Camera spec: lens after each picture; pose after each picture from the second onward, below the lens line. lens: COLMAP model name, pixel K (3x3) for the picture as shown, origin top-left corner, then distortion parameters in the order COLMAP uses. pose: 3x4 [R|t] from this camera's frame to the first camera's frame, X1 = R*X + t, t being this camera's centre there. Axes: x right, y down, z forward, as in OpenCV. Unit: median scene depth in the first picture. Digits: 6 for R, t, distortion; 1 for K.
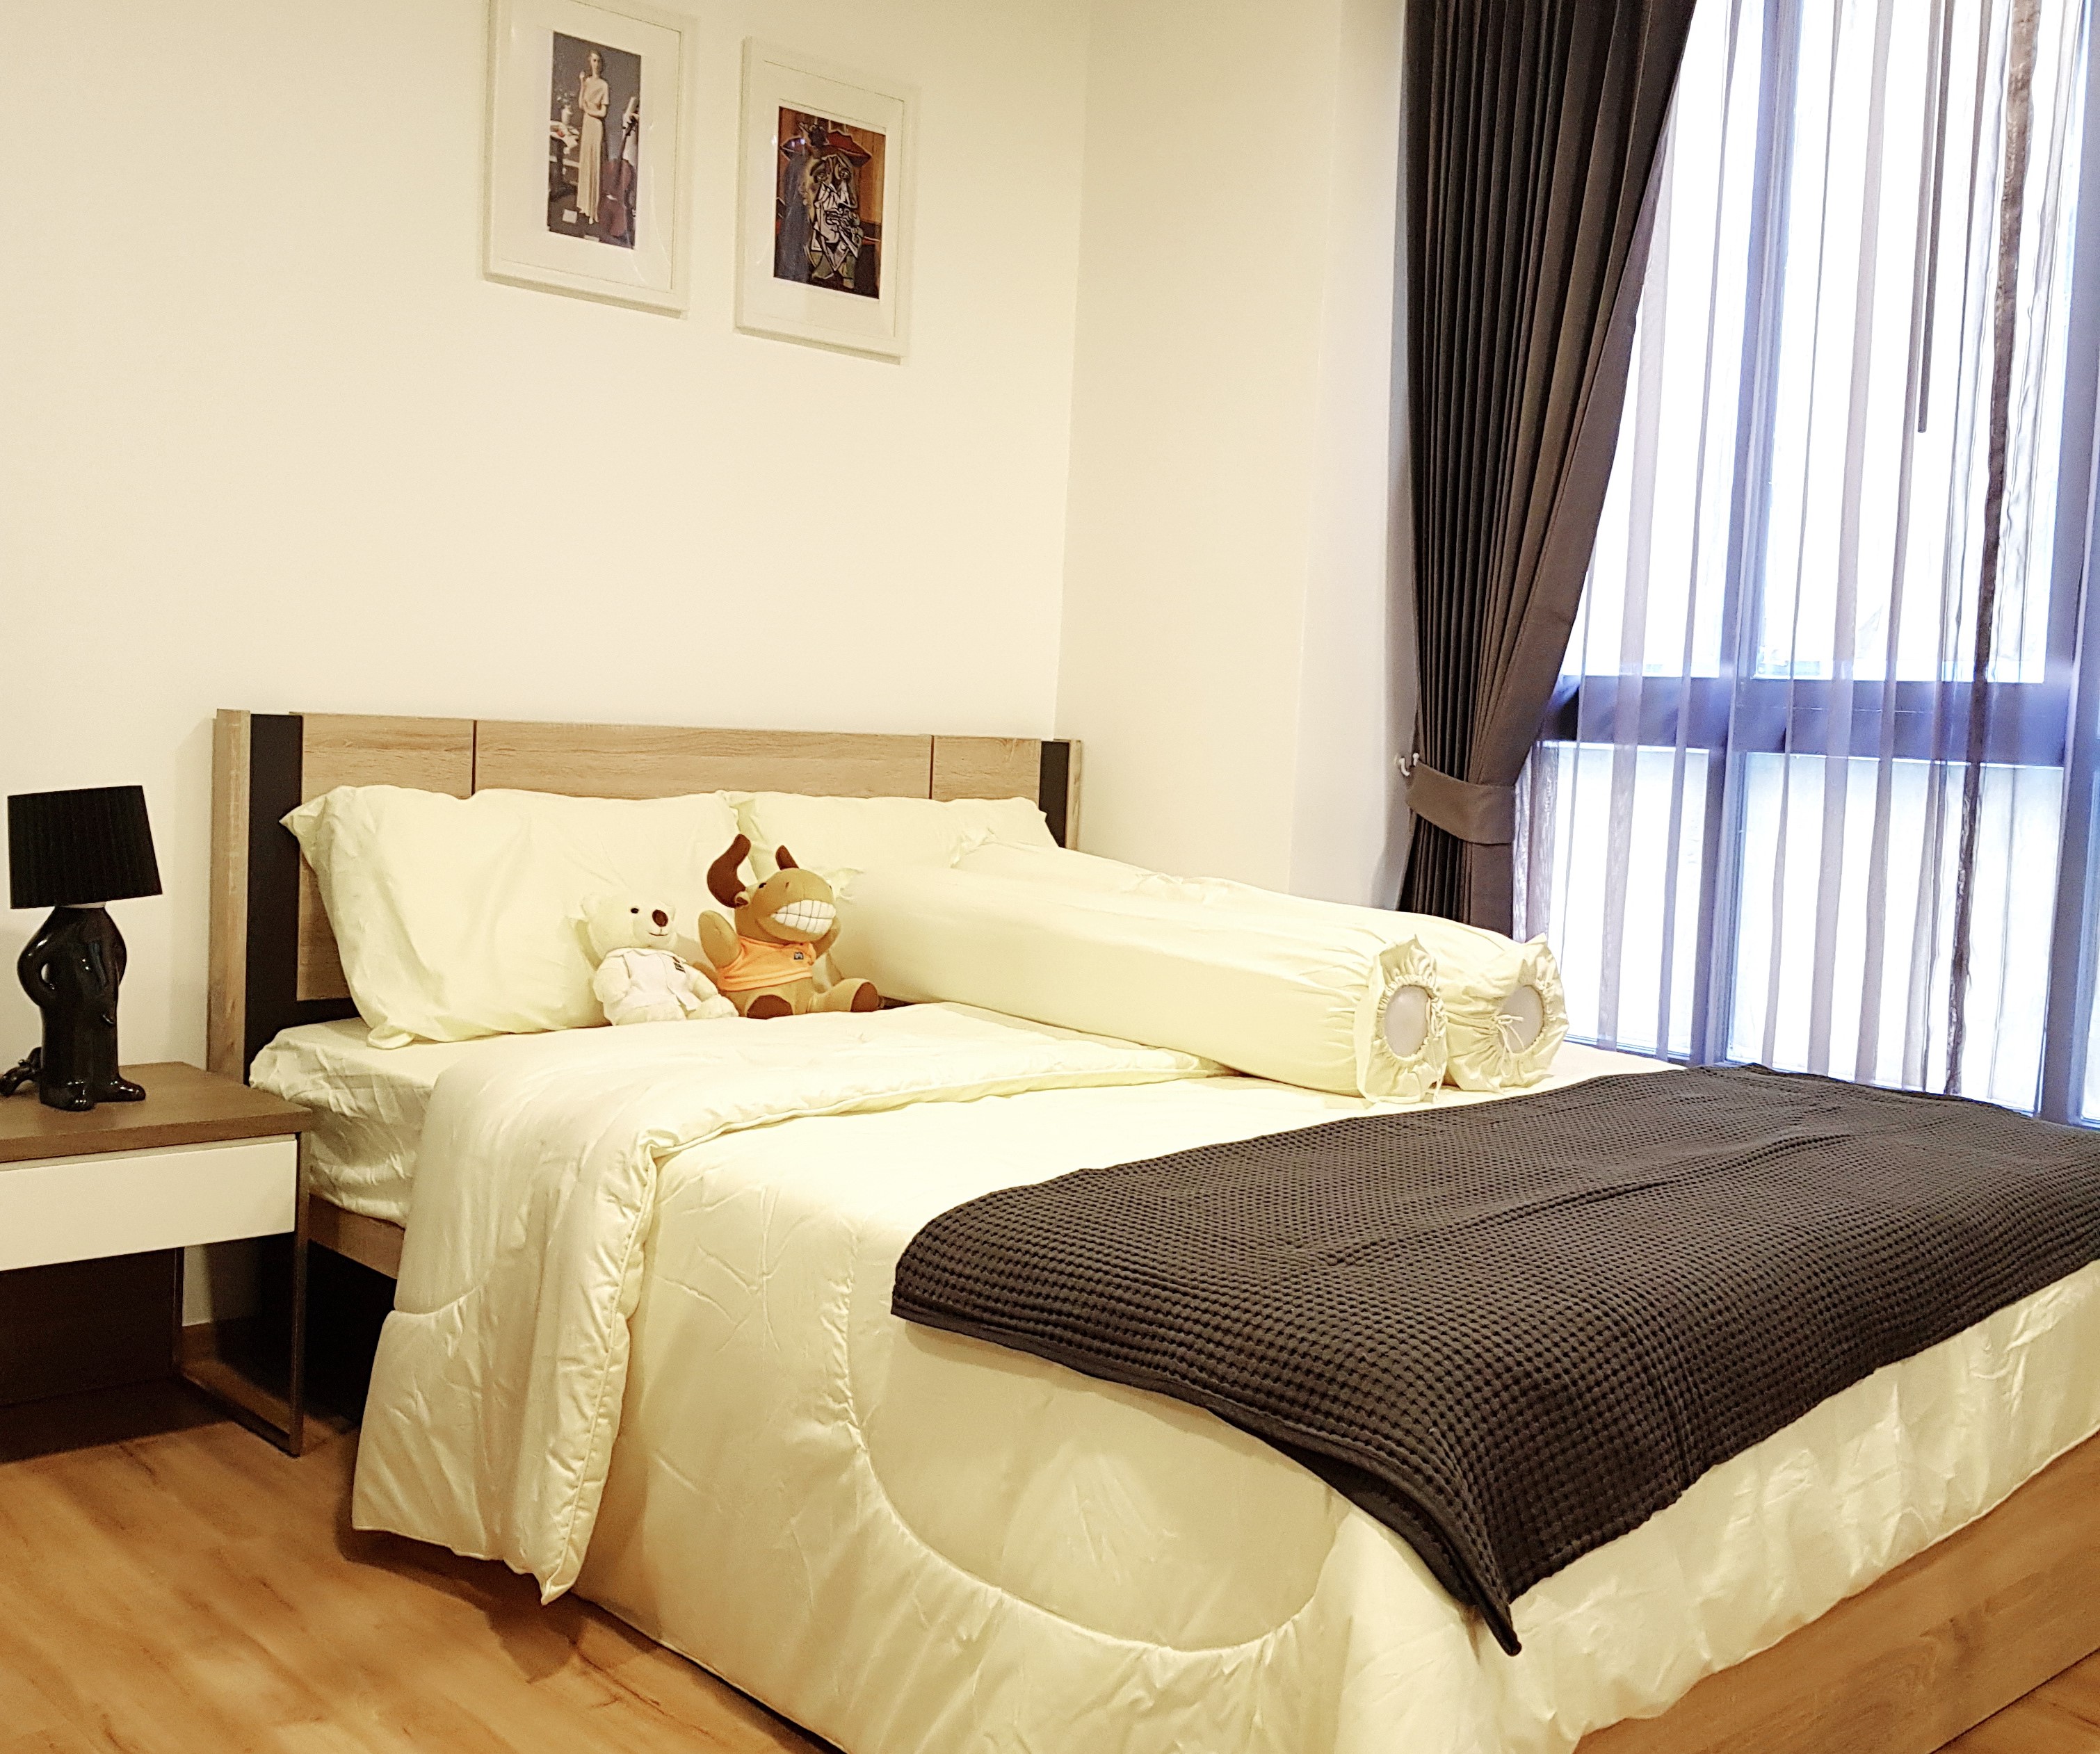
lens RADIAL K [[2211.6, 0, 1050.0], [0, 2211.6, 877.0], [0, 0, 1]] dist [0.046449, -0.011187]
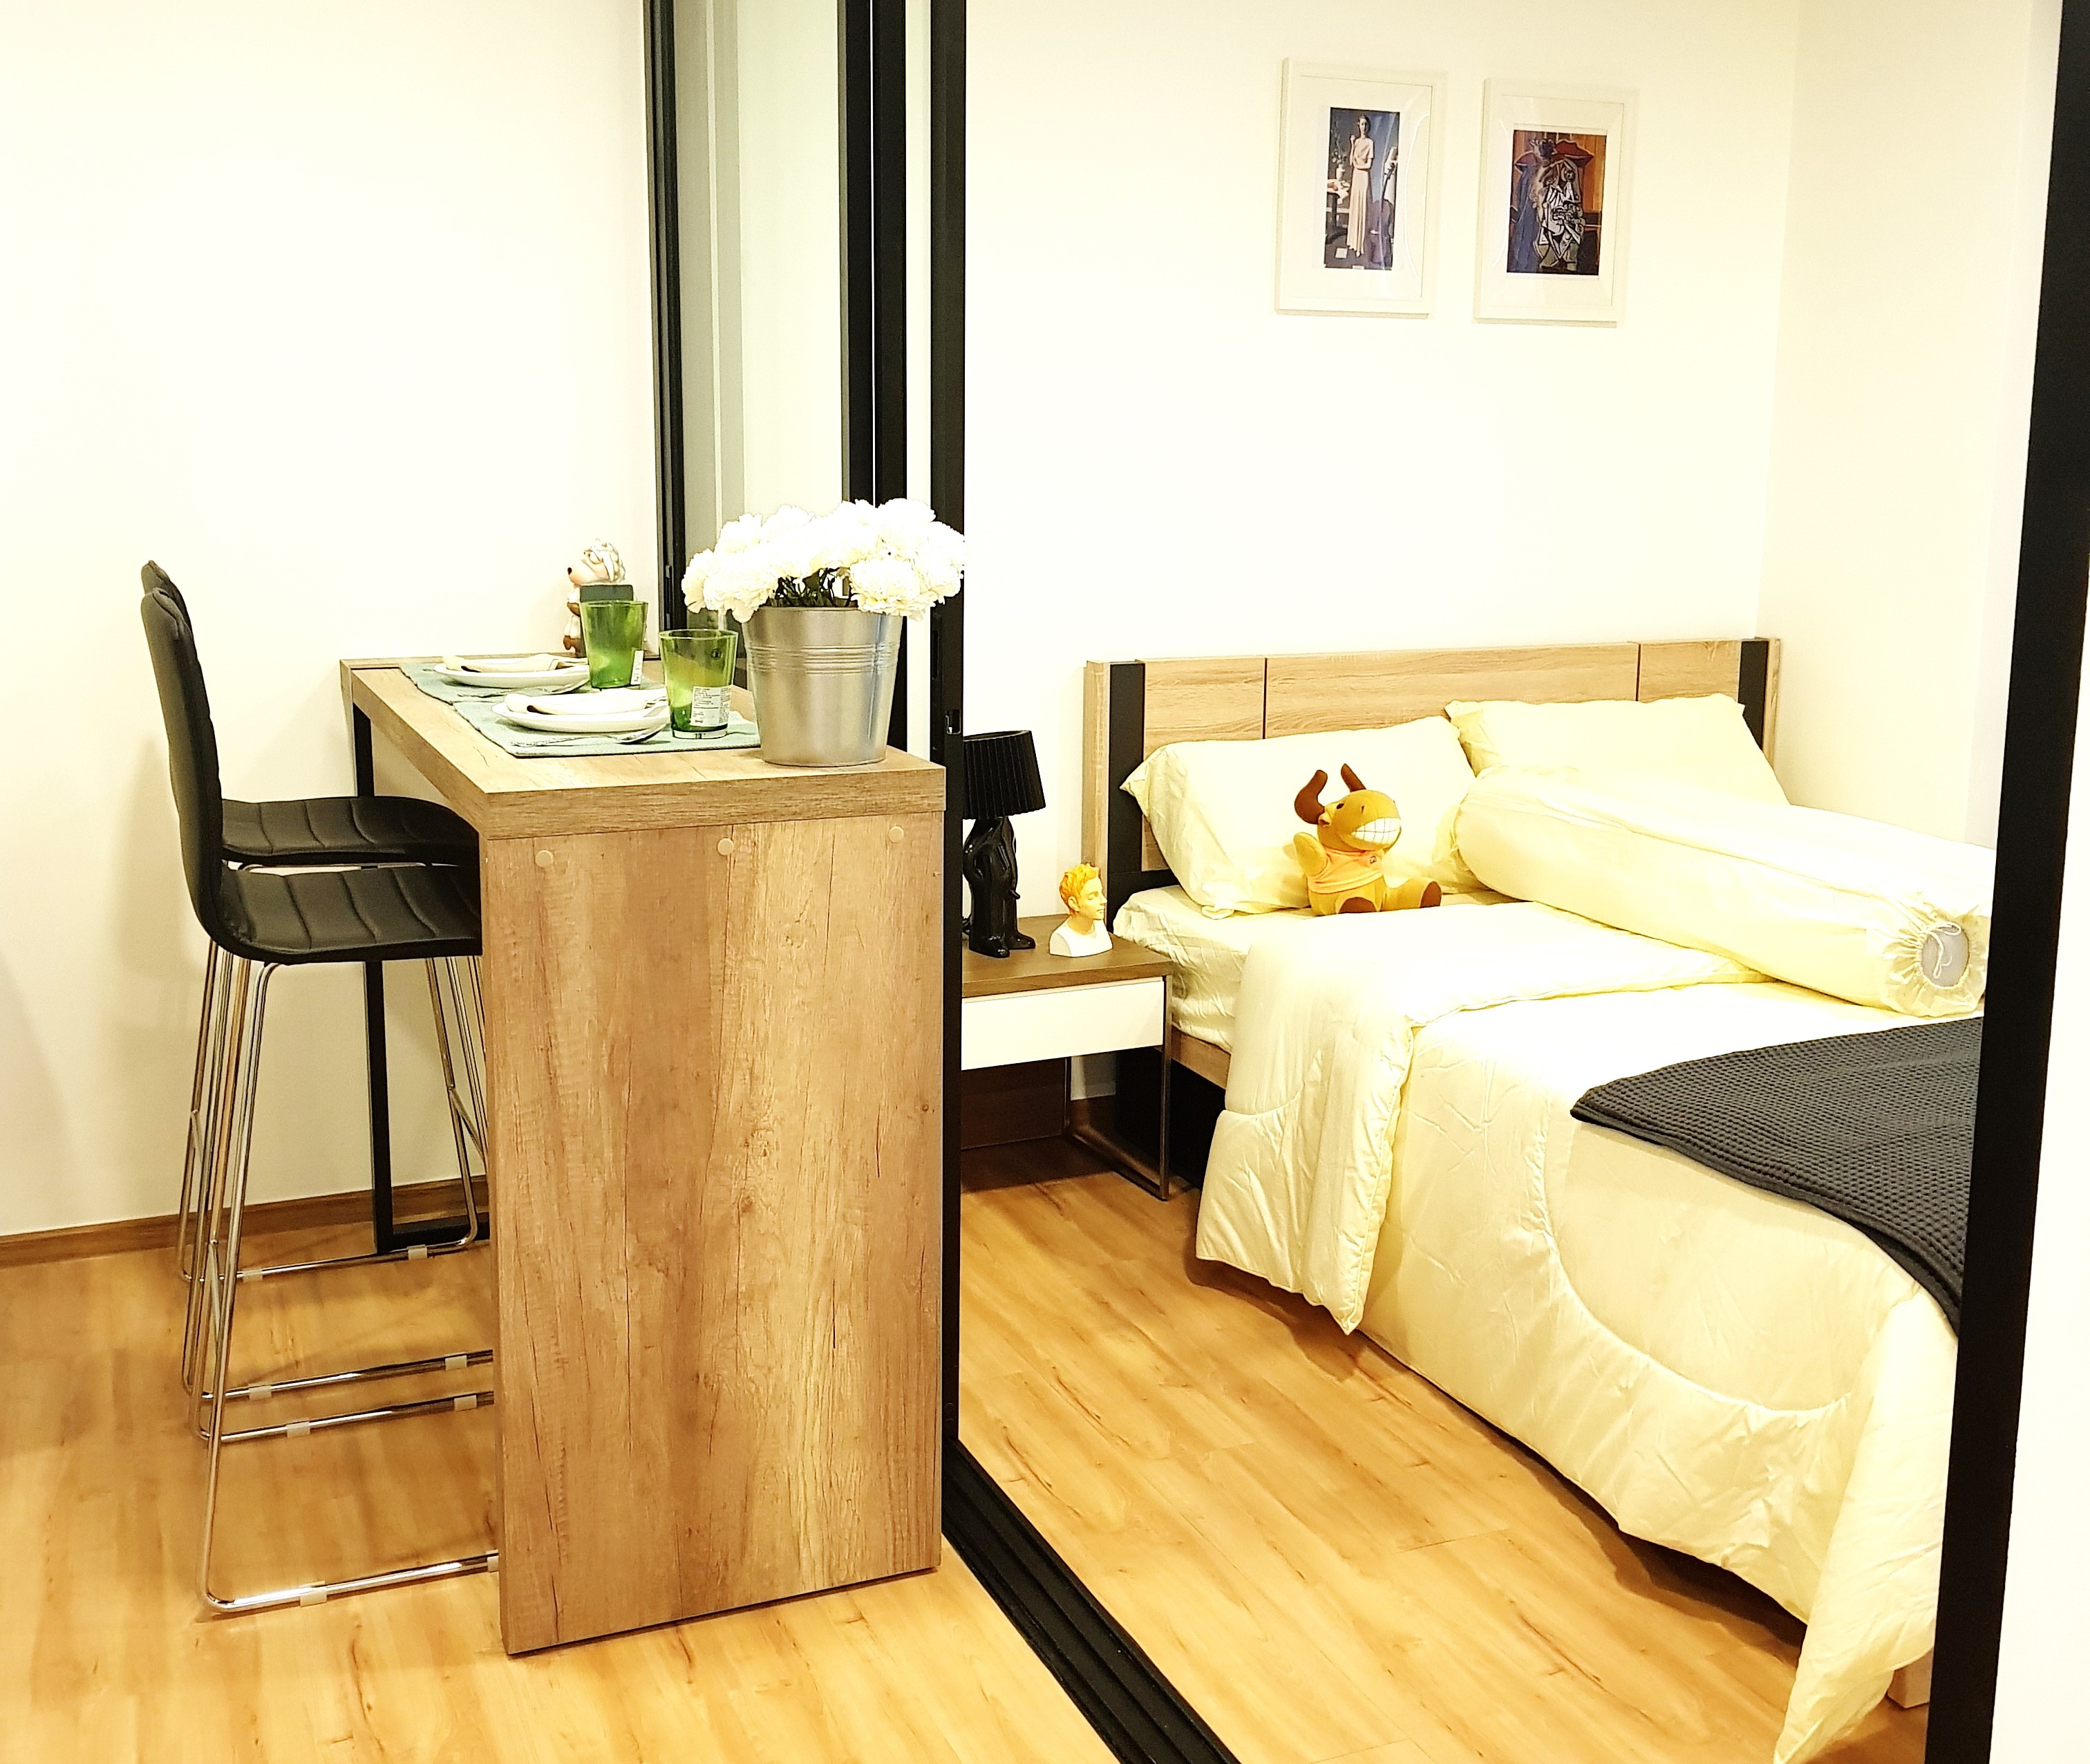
lens RADIAL K [[2132.7, 0, 1000.0], [0, 2132.7, 790.2], [0, 0, 1]] dist [0.163468, -0.419294]
pose [[0.936238, 0.013737, -0.351098, 0.043473], [0.011054, 0.997589, 0.068508, -0.092374], [0.351193, -0.068021, 0.933829, -0.274841]]
